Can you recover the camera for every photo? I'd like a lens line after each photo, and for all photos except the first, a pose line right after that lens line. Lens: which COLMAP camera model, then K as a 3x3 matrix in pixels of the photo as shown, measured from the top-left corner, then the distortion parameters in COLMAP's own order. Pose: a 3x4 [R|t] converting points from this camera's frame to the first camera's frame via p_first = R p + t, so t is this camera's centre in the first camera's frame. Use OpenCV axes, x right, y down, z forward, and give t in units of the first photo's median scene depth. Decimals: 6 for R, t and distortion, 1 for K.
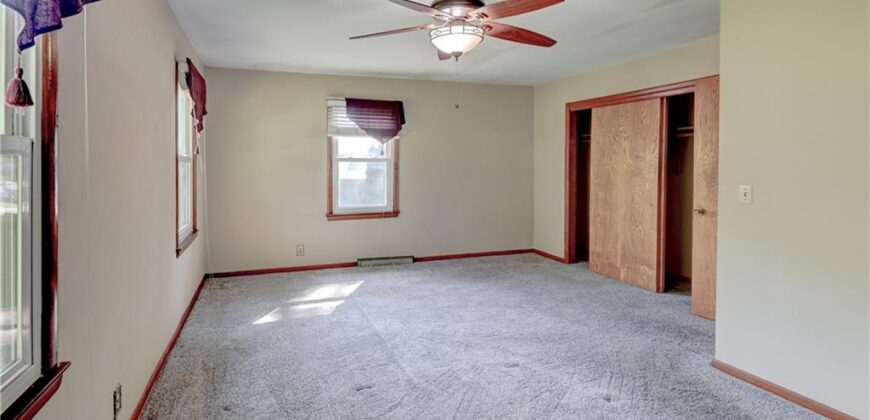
lens RADIAL K [[411.6, 0, 415.8], [0, 411.6, 170.3], [0, 0, 1]] dist [0.007718, -0.004783]
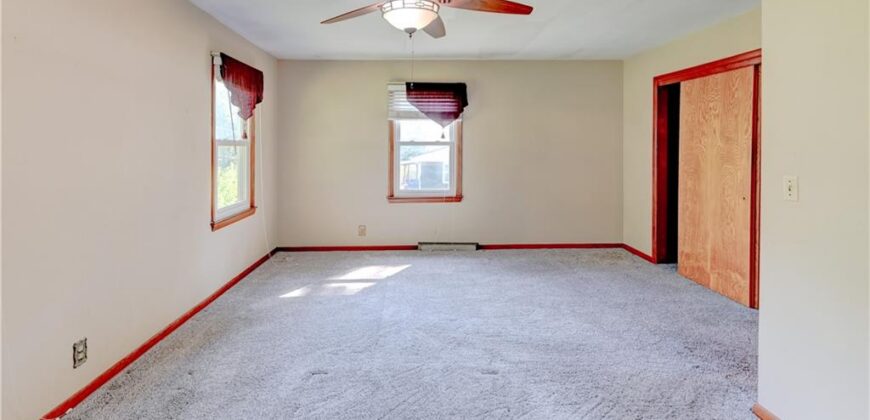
lens RADIAL K [[411.6, 0, 444.1], [0, 411.6, 149.3], [0, 0, 1]] dist [0.007718, -0.004783]
pose [[0.962113, 0.001319, -0.272647, 0.217998], [-0.004286, 0.999938, -0.010286, -0.000730], [0.272617, 0.011064, 0.962059, 0.060311]]
